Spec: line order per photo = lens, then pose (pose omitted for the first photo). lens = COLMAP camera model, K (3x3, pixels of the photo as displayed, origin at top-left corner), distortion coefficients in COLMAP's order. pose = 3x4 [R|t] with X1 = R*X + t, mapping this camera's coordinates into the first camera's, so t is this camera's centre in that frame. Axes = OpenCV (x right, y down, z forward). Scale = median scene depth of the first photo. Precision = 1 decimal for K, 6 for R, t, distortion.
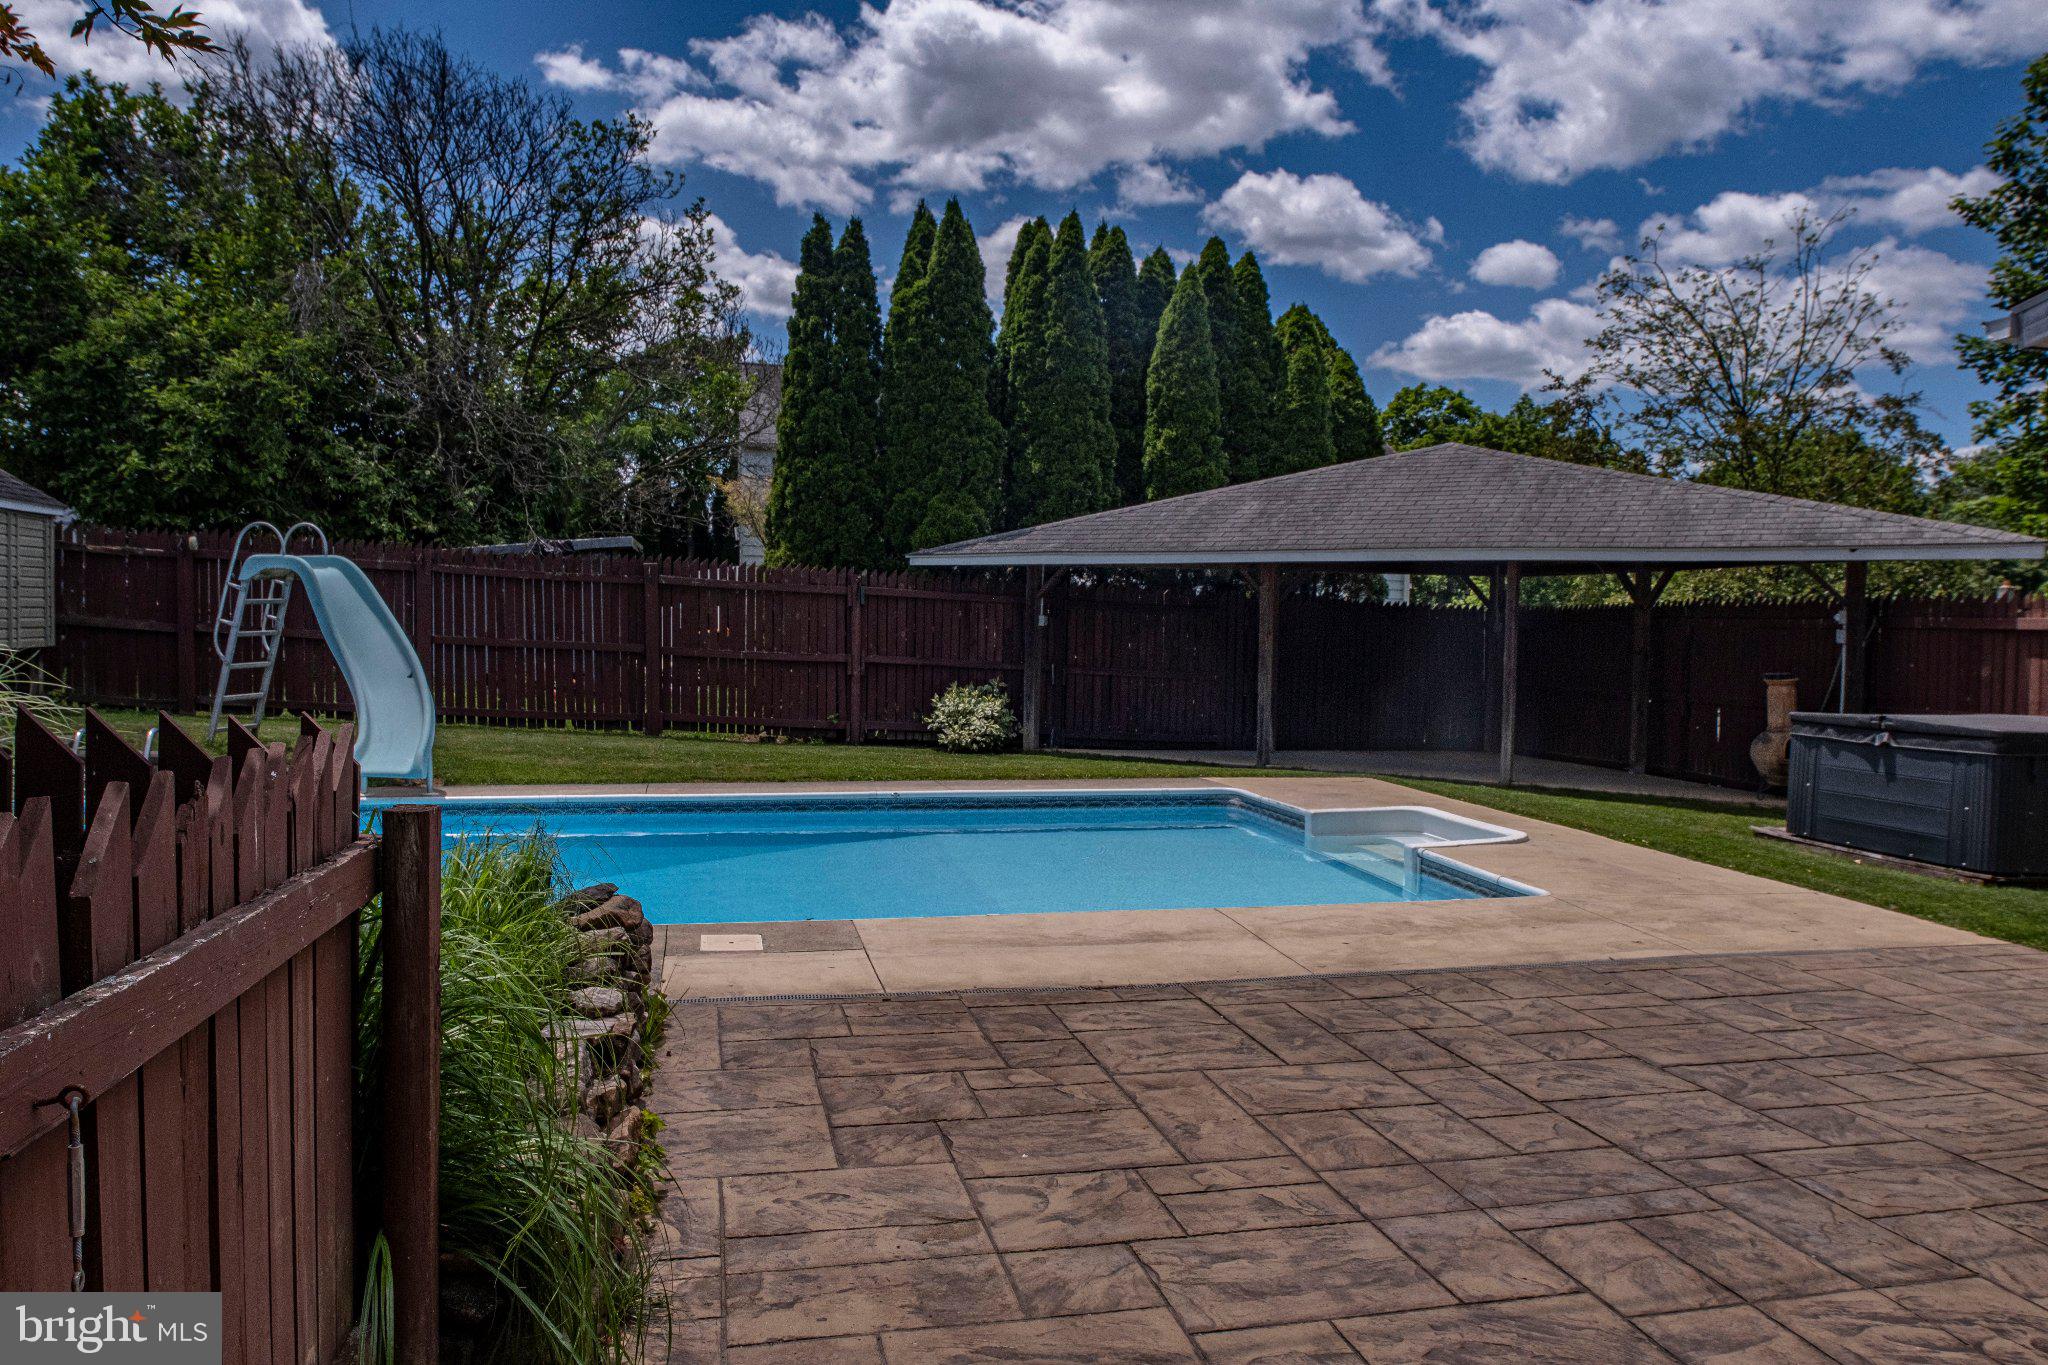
lens RADIAL K [[1466.0, 0, 1045.8], [0, 1466.0, 675.9], [0, 0, 1]] dist [-0.052817, 0.006781]
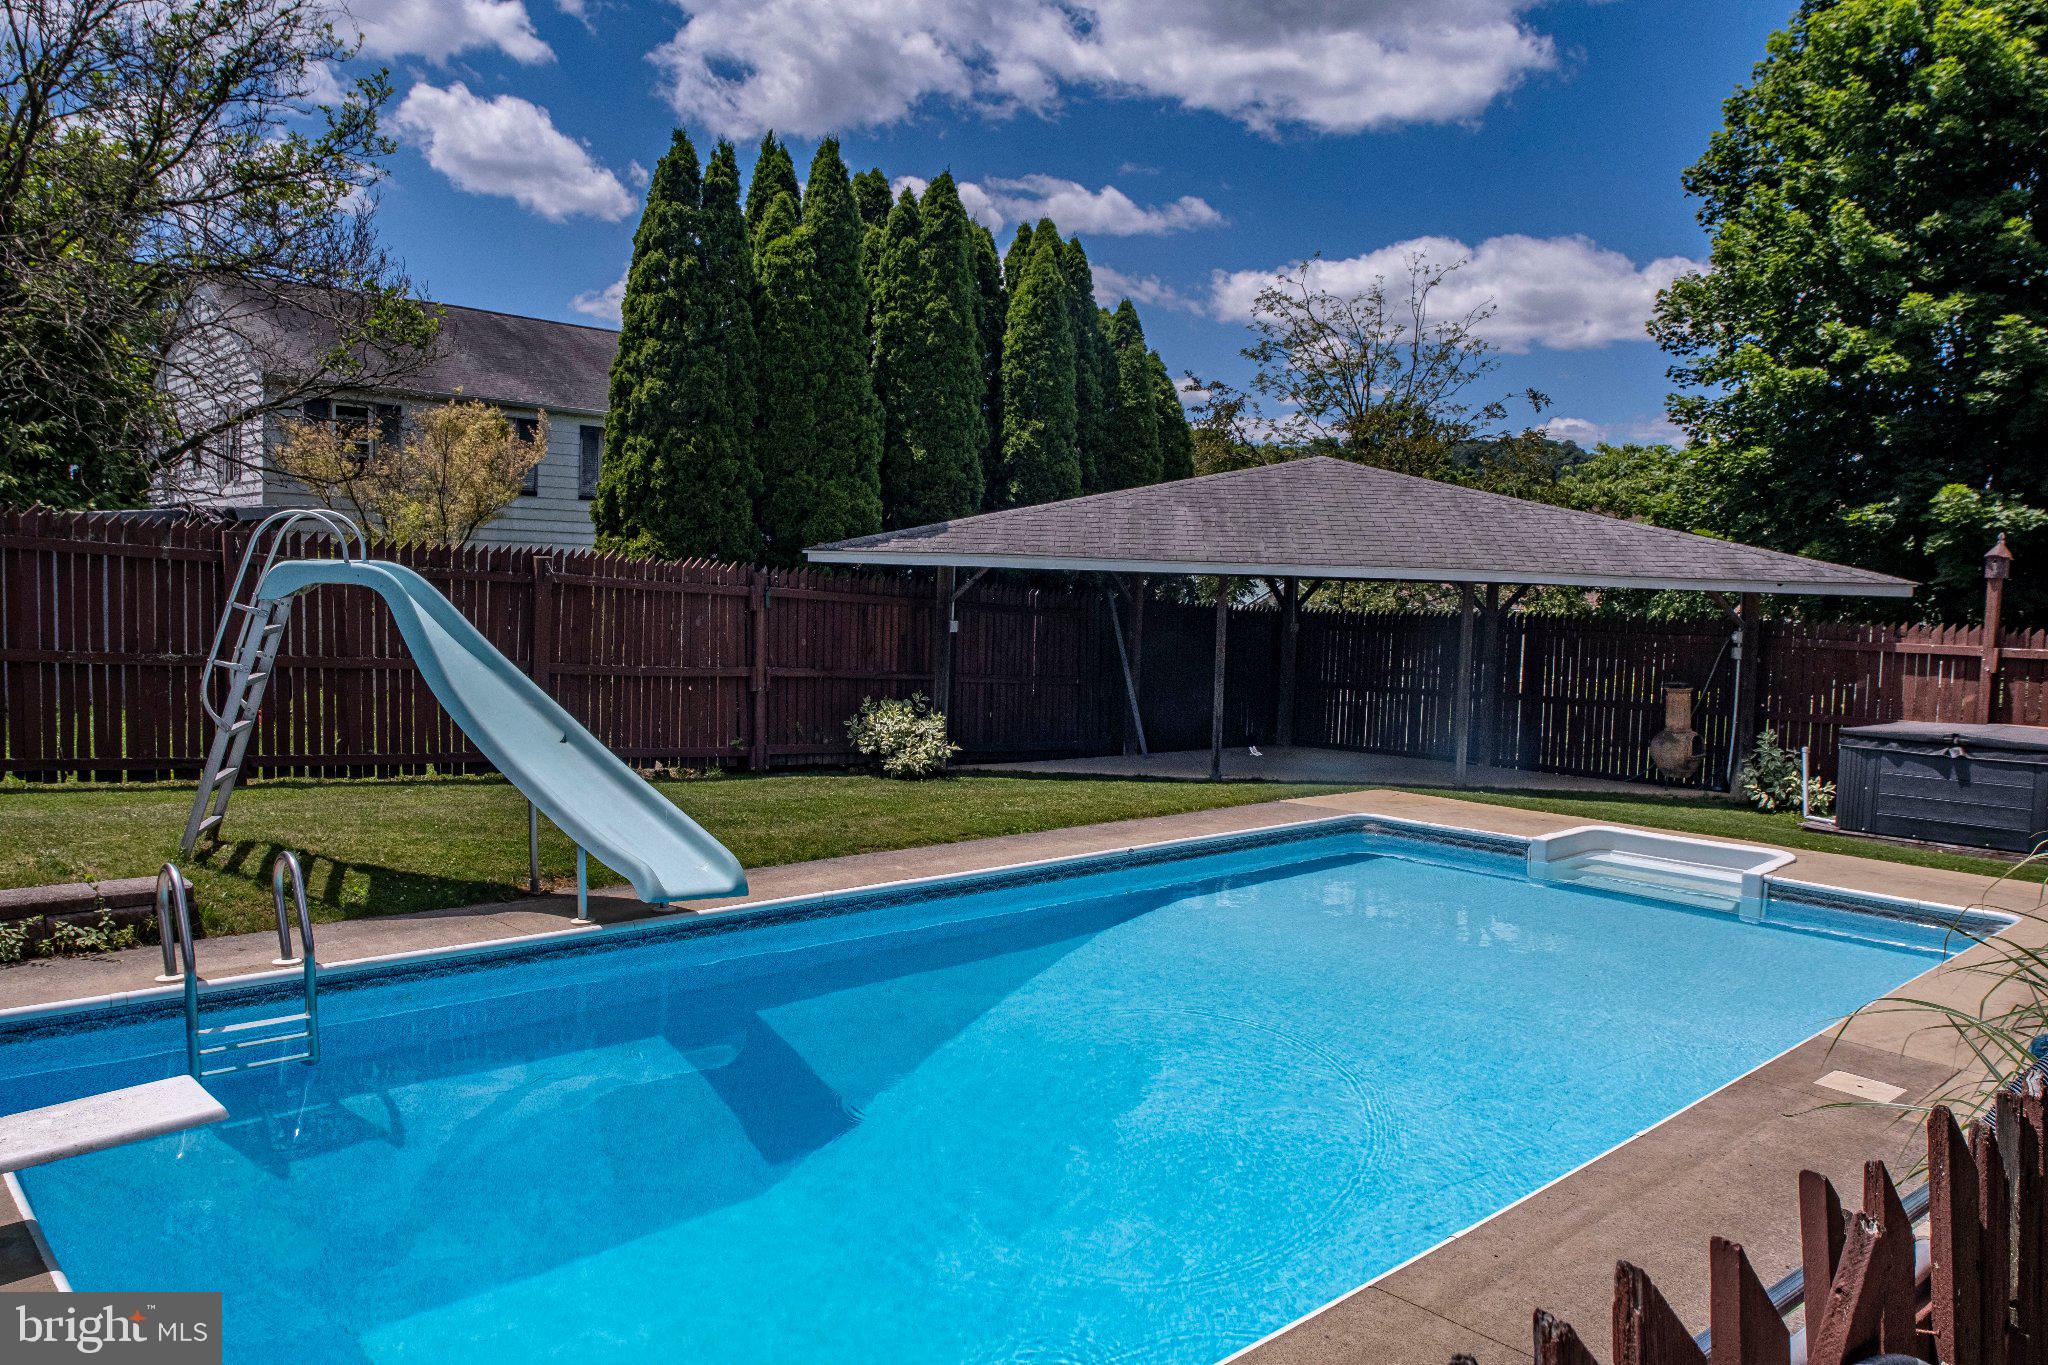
lens RADIAL K [[1466.0, 0, 1045.8], [0, 1466.0, 675.9], [0, 0, 1]] dist [-0.052817, 0.006781]
pose [[0.860925, -0.019621, 0.508353, -0.410062], [0.002156, 0.999388, 0.034923, -0.038083], [-0.508727, -0.028970, 0.860440, 0.185474]]
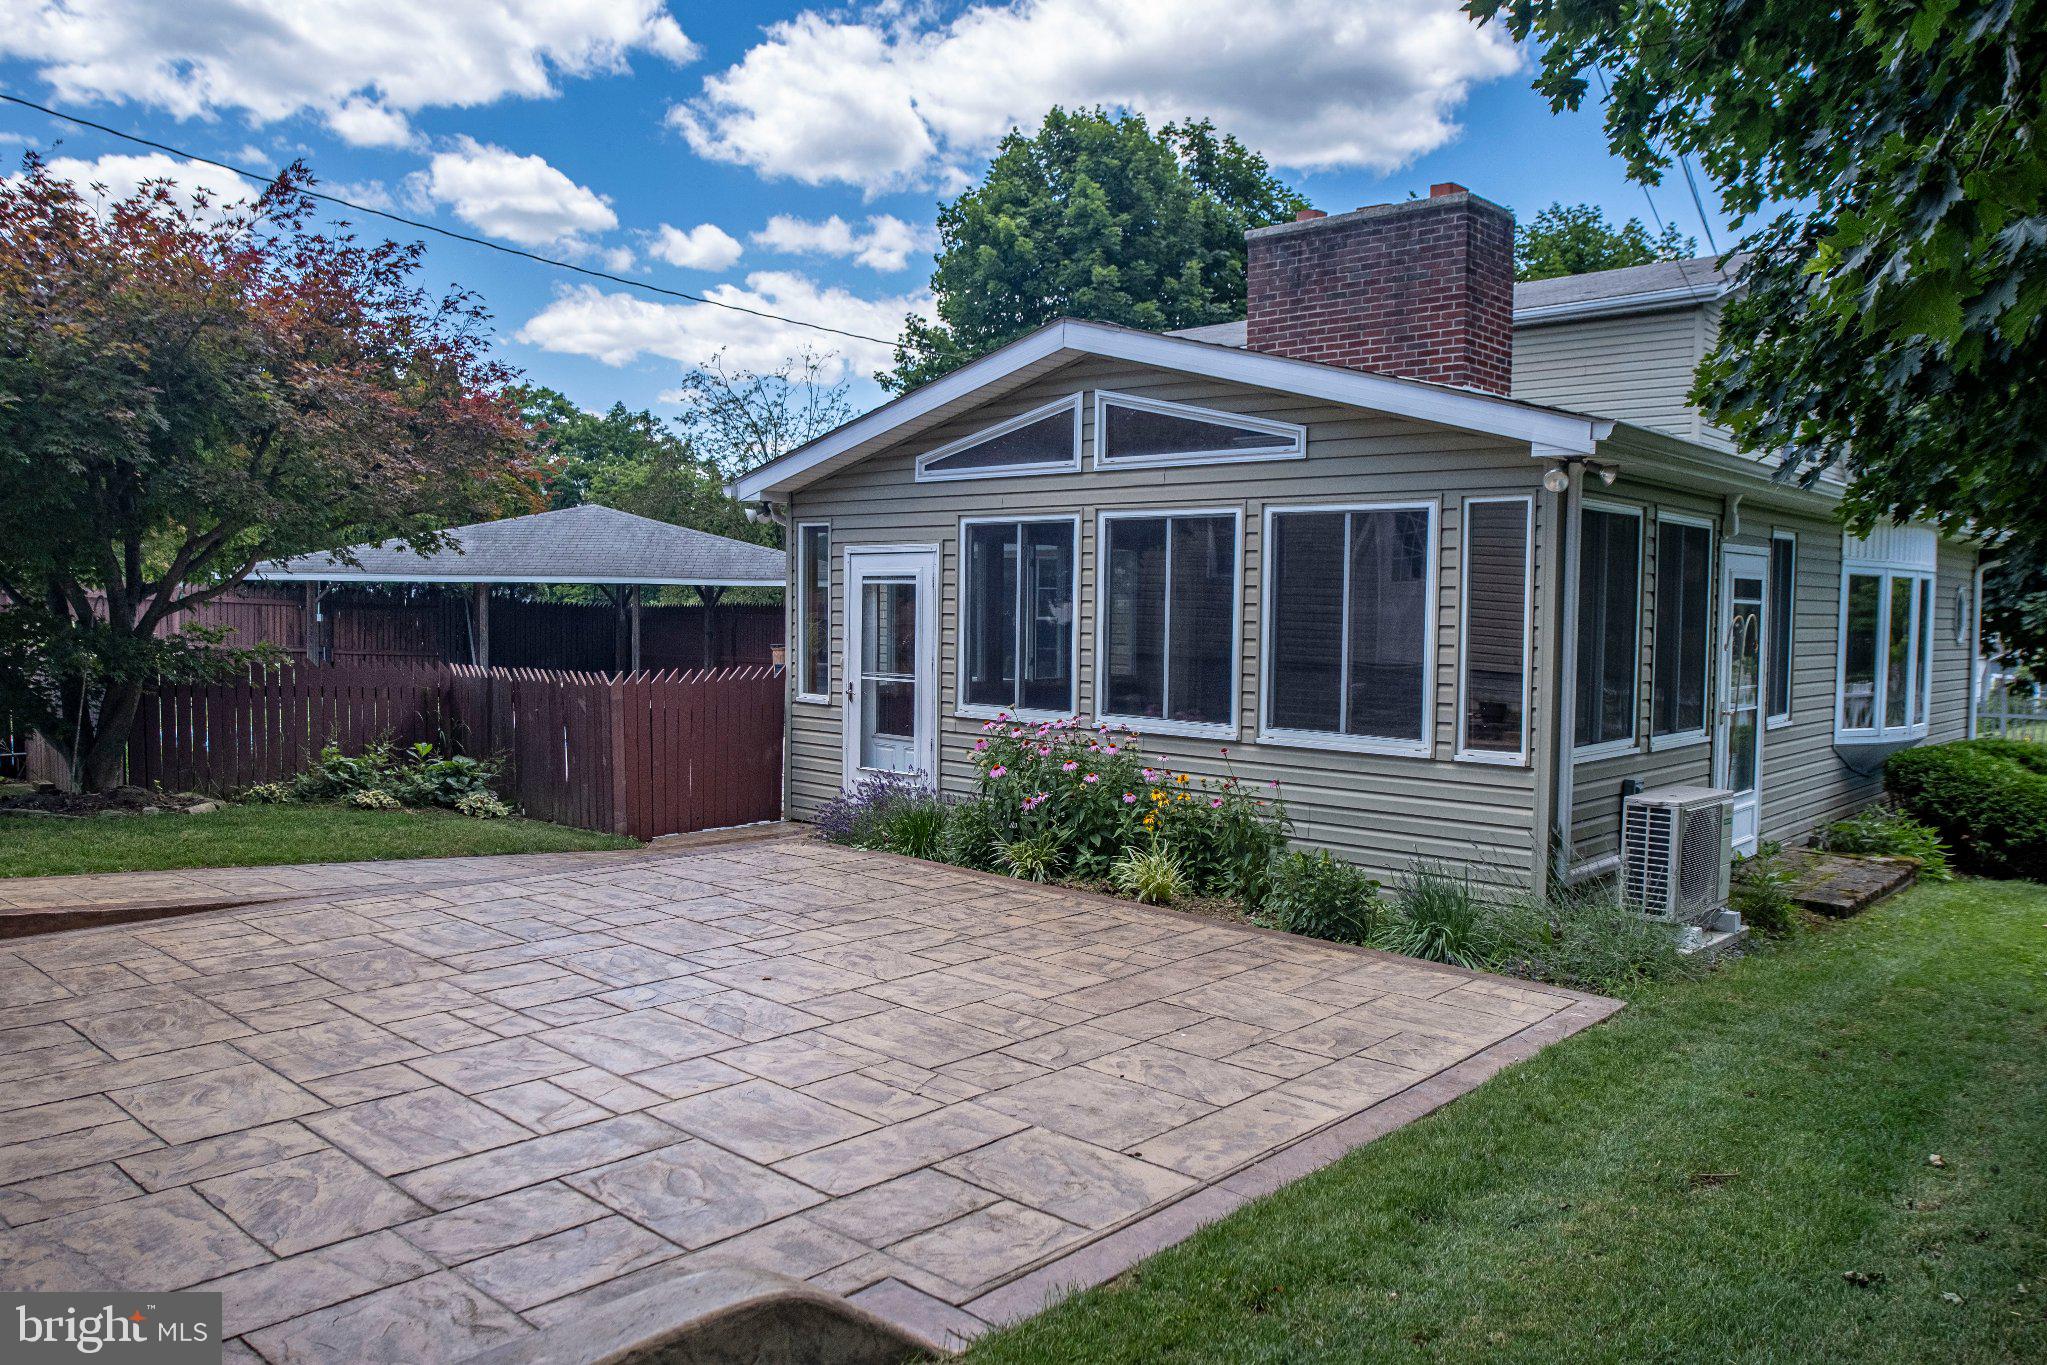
lens RADIAL K [[1465.3, 0, 1045.2], [0, 1465.3, 675.9], [0, 0, 1]] dist [-0.052817, 0.006781]
pose [[0.821729, -0.030338, 0.569070, -0.211571], [0.017471, 0.999454, 0.028055, -0.005991], [-0.569610, -0.013112, 0.821810, -0.547193]]
